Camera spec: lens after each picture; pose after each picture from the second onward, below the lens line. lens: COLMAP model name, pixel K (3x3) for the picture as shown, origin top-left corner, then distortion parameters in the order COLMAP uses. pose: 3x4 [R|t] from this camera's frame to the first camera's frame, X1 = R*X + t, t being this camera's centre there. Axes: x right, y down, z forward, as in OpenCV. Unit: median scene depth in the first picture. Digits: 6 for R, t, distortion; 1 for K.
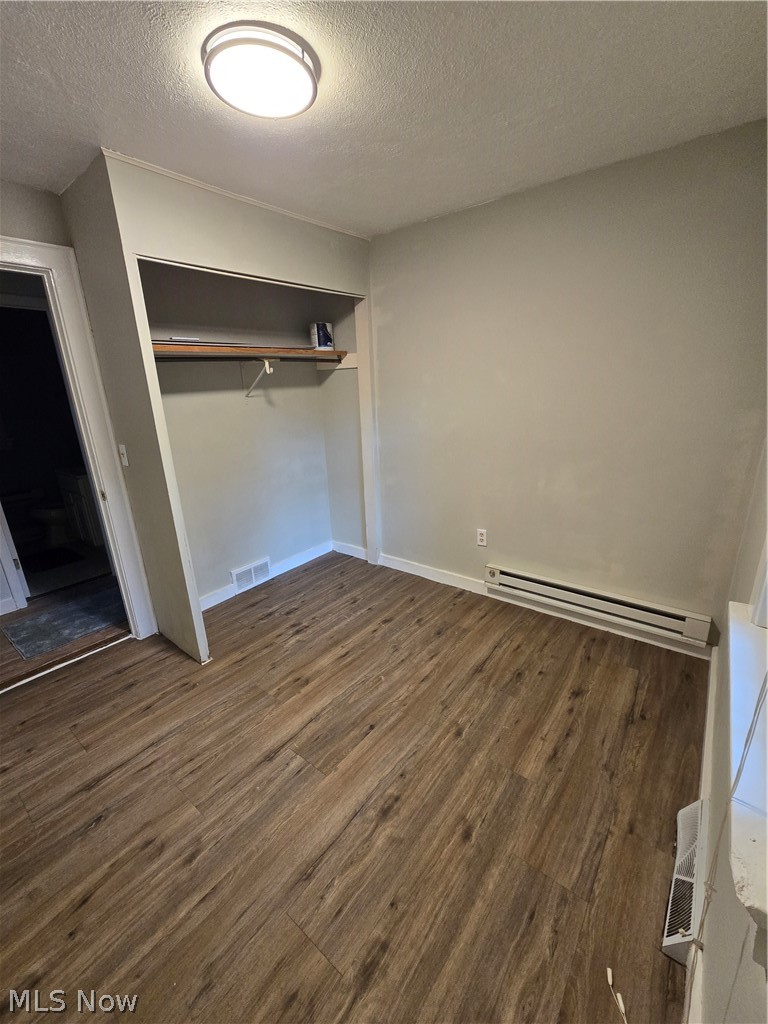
lens RADIAL K [[420.1, 0, 393.4], [0, 420.1, 512.6], [0, 0, 1]] dist [-0.007402, 0.003504]
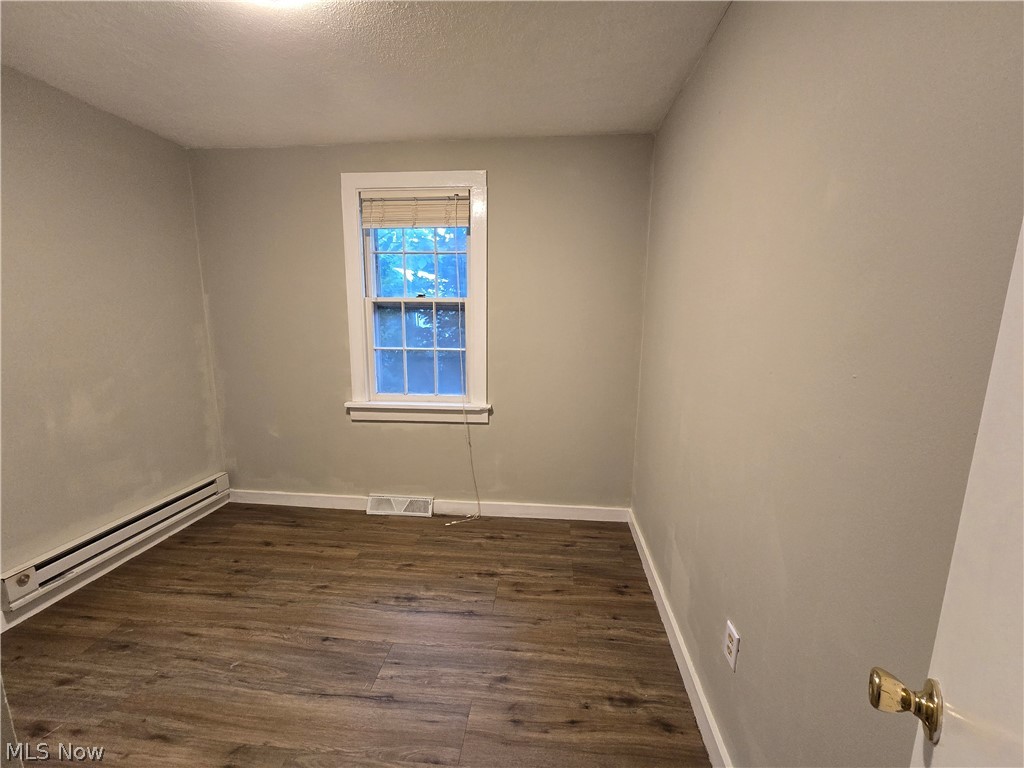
lens RADIAL K [[420.1, 0, 513.9], [0, 420.1, 388.4], [0, 0, 1]] dist [-0.007402, 0.003504]
pose [[-0.534166, -0.115502, 0.837452, -1.066427], [0.257923, 0.921124, 0.291558, -0.185558], [-0.805073, 0.371738, -0.462243, 0.941537]]
